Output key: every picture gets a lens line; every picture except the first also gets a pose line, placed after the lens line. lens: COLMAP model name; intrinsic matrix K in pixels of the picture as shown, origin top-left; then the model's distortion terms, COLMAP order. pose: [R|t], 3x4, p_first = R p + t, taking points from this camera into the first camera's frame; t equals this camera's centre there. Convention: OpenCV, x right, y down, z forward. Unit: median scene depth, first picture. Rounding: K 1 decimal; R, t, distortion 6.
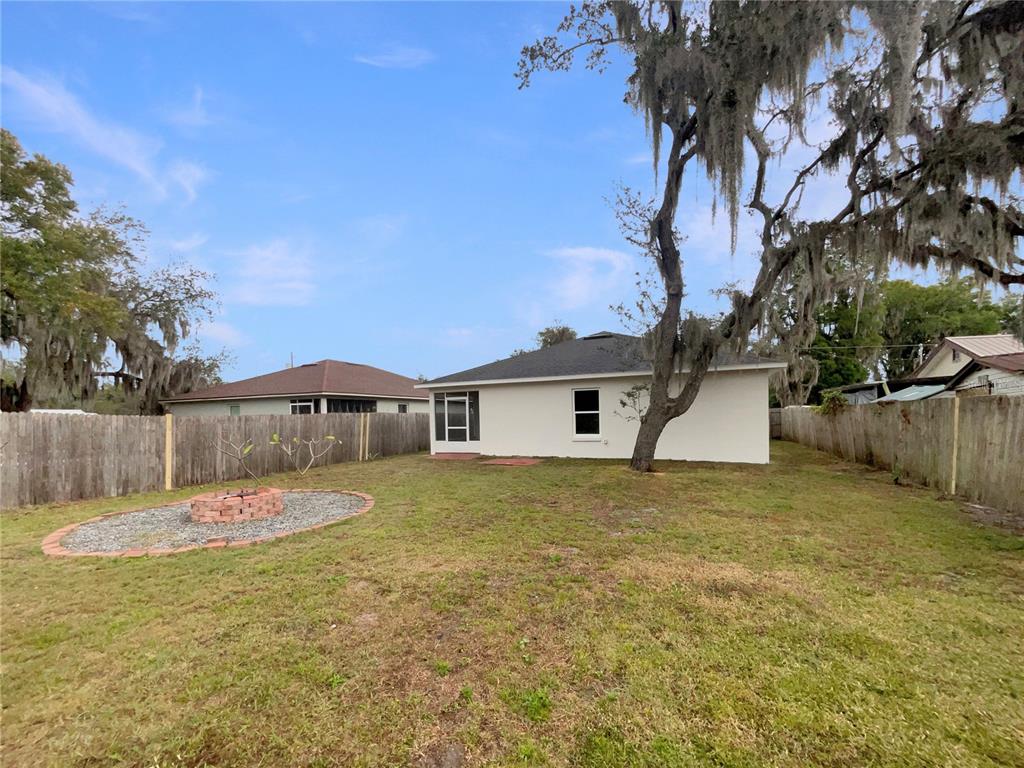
lens RADIAL K [[437.2, 0, 511.3], [0, 437.2, 423.4], [0, 0, 1]] dist [0.000580, 0.000040]
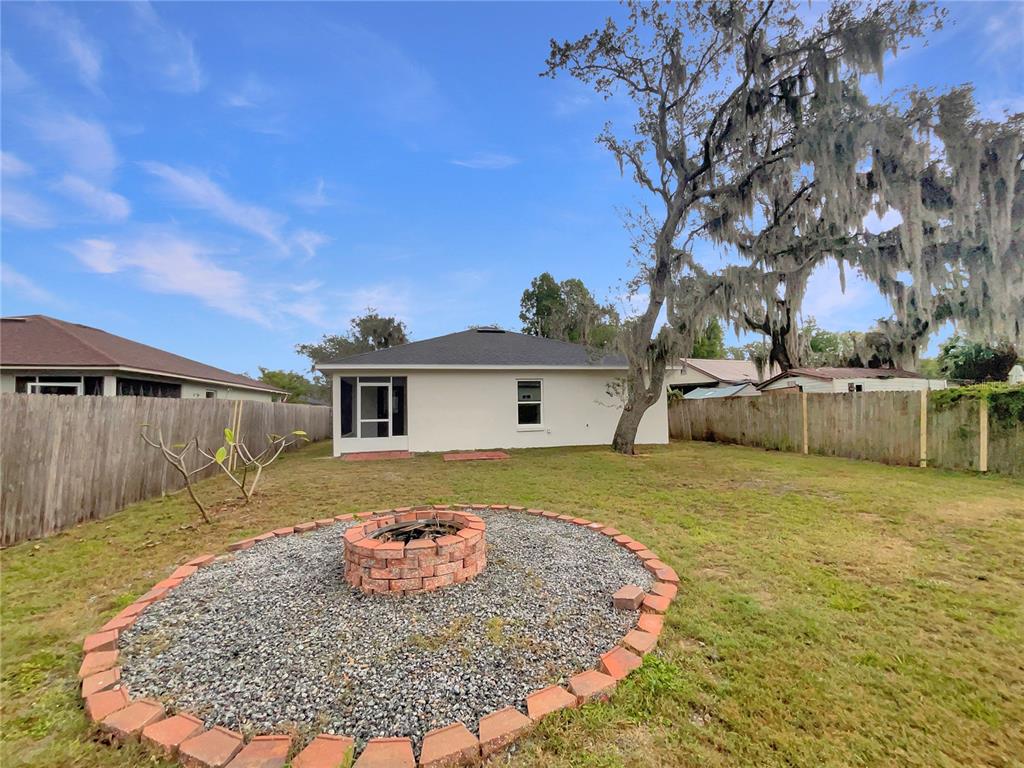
lens RADIAL K [[420.9, 0, 507.2], [0, 420.9, 388.9], [0, 0, 1]] dist [-0.000616, -0.000055]
pose [[0.785384, 0.034922, 0.618023, -0.554554], [0.014472, 0.997099, -0.074733, 0.017446], [-0.618840, 0.067638, 0.782600, 0.313838]]
